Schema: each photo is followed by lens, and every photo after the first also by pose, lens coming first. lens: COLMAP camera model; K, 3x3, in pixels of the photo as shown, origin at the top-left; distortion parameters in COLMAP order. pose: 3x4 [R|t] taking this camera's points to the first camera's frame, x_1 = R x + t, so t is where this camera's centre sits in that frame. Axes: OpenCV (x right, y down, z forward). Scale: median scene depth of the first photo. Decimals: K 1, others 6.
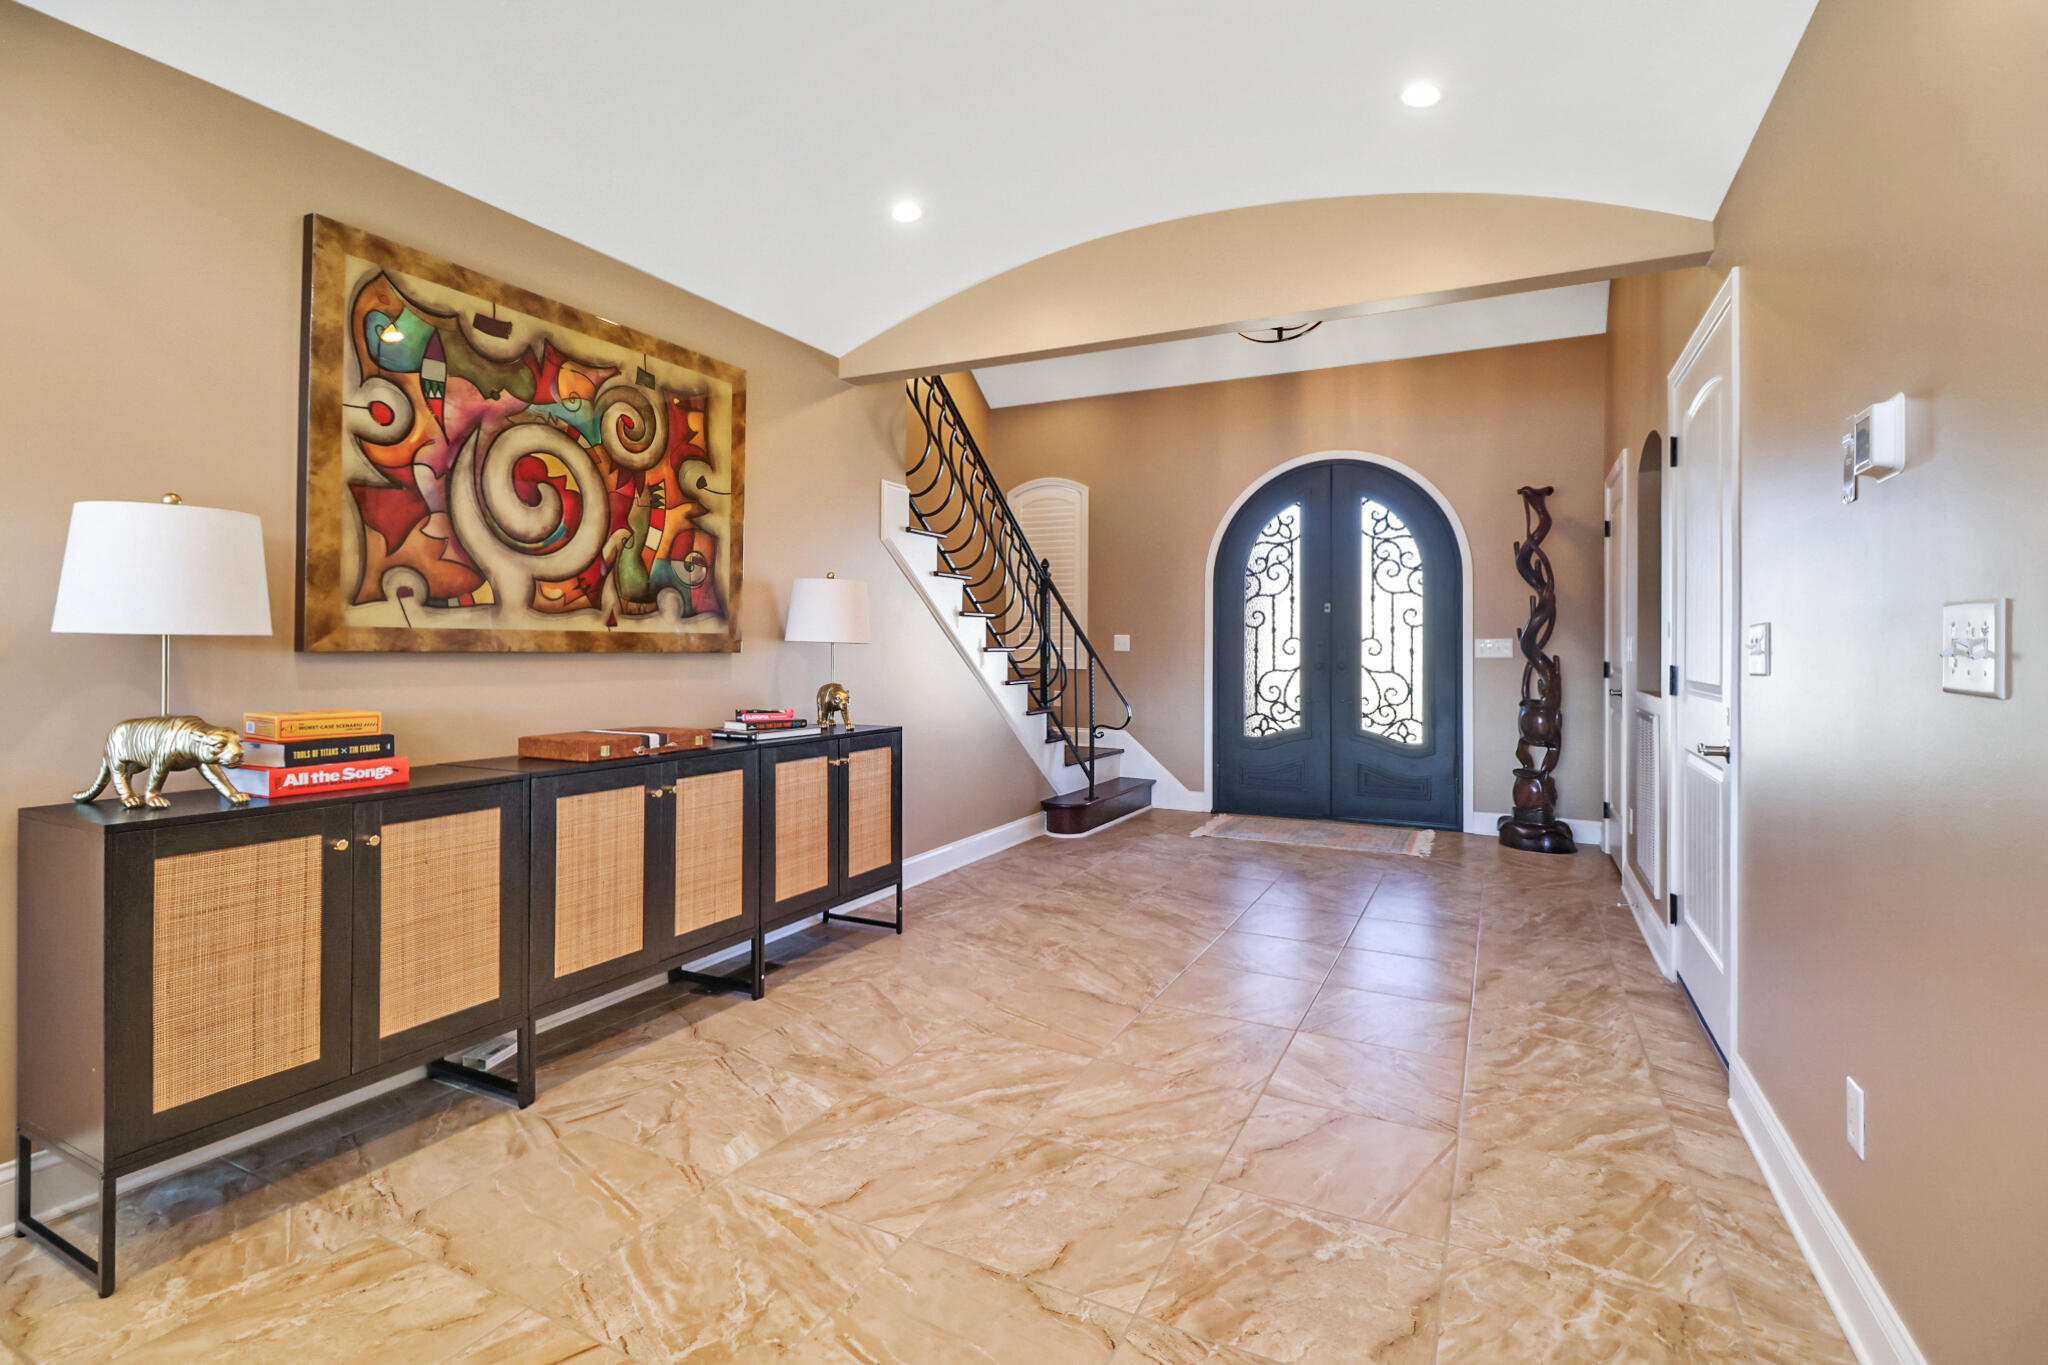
lens RADIAL K [[952.3, 0, 1034.3], [0, 952.3, 648.8], [0, 0, 1]] dist [0.003855, -0.014517]
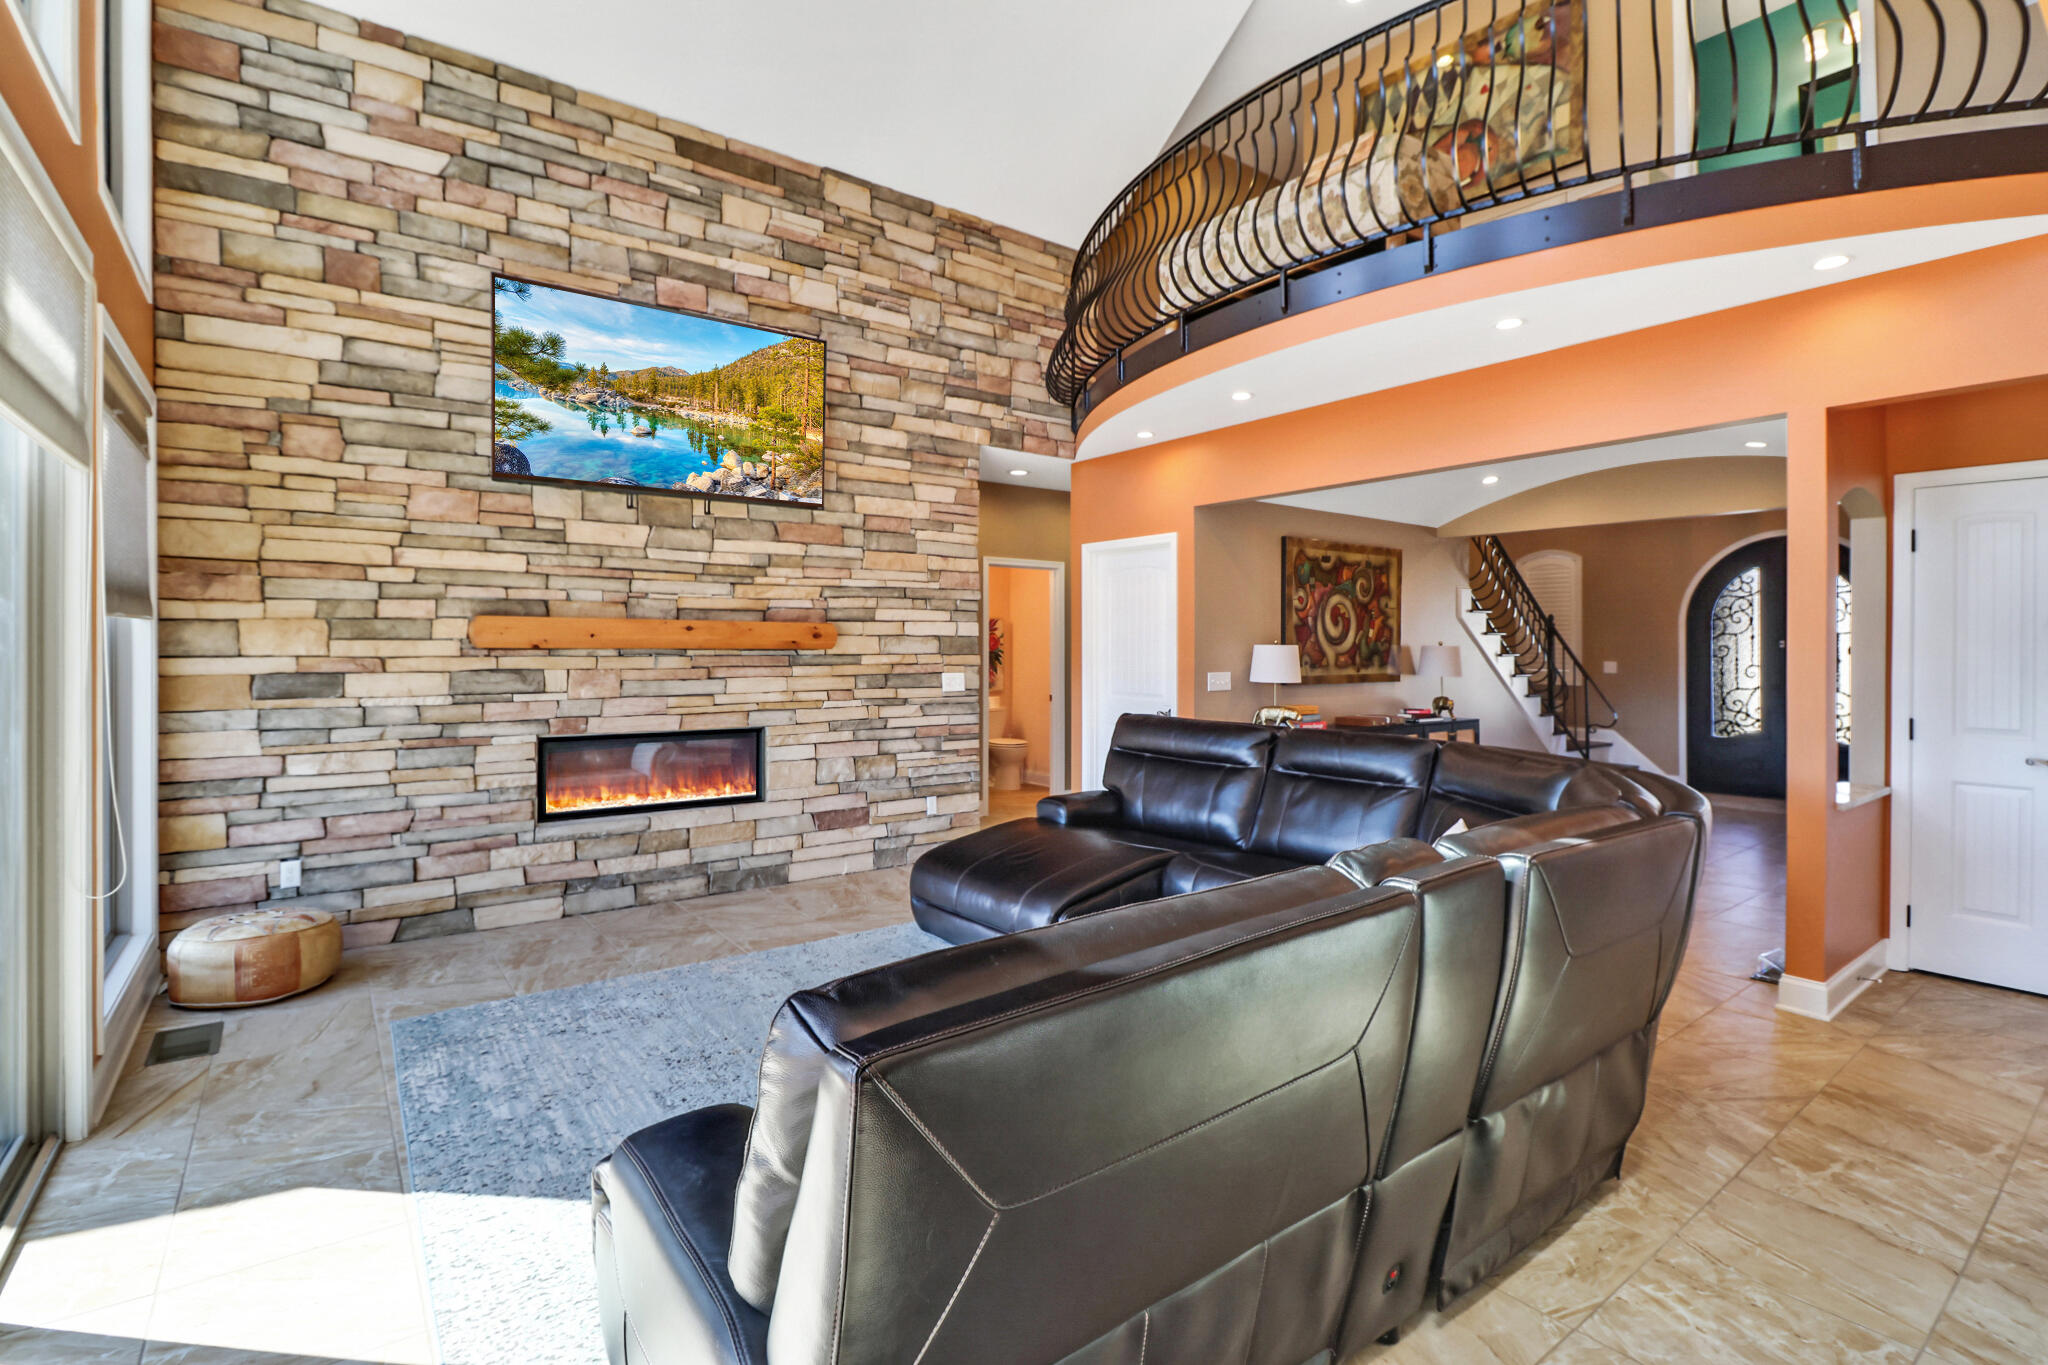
lens RADIAL K [[955.5, 0, 1054.6], [0, 955.5, 634.0], [0, 0, 1]] dist [0.000714, 0.000142]
pose [[0.903600, -0.012511, -0.428195, -0.083947], [0.004499, 0.999795, -0.019718, -0.058957], [0.428355, 0.015890, 0.903471, -1.169386]]
